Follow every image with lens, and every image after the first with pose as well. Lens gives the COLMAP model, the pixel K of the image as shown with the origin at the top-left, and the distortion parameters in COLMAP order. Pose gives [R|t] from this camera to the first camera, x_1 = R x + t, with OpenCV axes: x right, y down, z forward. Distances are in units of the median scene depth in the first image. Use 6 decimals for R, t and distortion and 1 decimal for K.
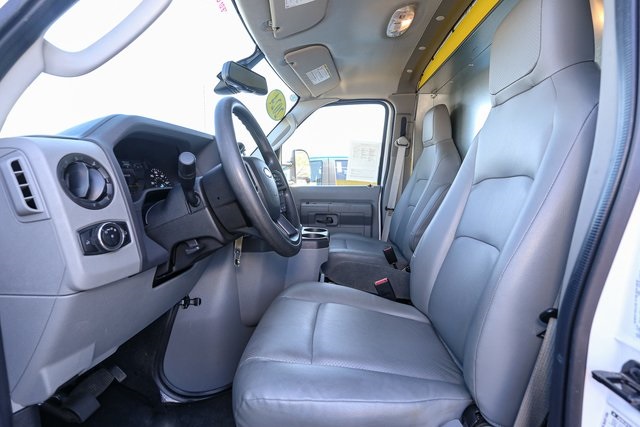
lens RADIAL K [[314.2, 0, 320.2], [0, 314.2, 210.6], [0, 0, 1]] dist [-0.036784, 0.015650]
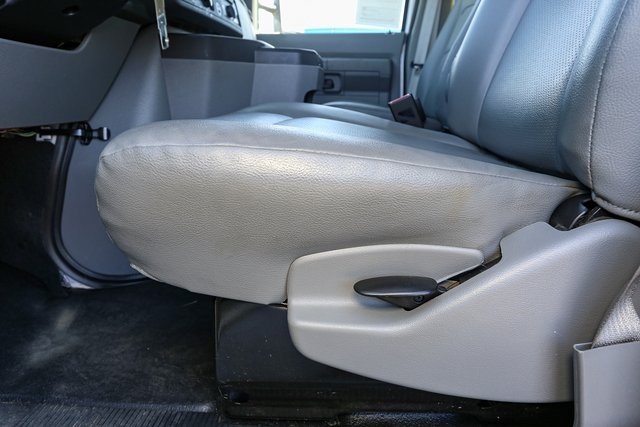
lens RADIAL K [[396.0, 0, 320.4], [0, 396.0, 209.7], [0, 0, 1]] dist [-0.027614, -0.000291]
pose [[0.999881, 0.005330, -0.014498, 0.052557], [-0.002600, 0.983264, 0.182169, 0.297518], [0.015227, -0.182110, 0.983160, 0.205239]]
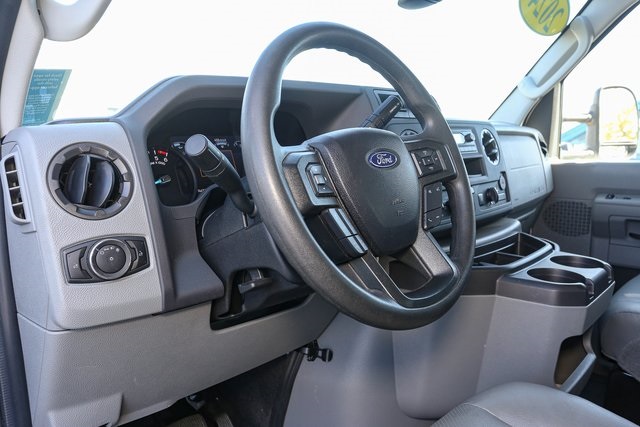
lens RADIAL K [[491.6, 0, 313.4], [0, 491.6, 216.7], [0, 0, 1]] dist [-0.037862, 0.049618]
pose [[0.765442, 0.080786, -0.638413, 0.197413], [-0.043968, 0.996336, 0.073361, -0.059258], [0.642001, -0.028083, 0.766190, 0.227941]]
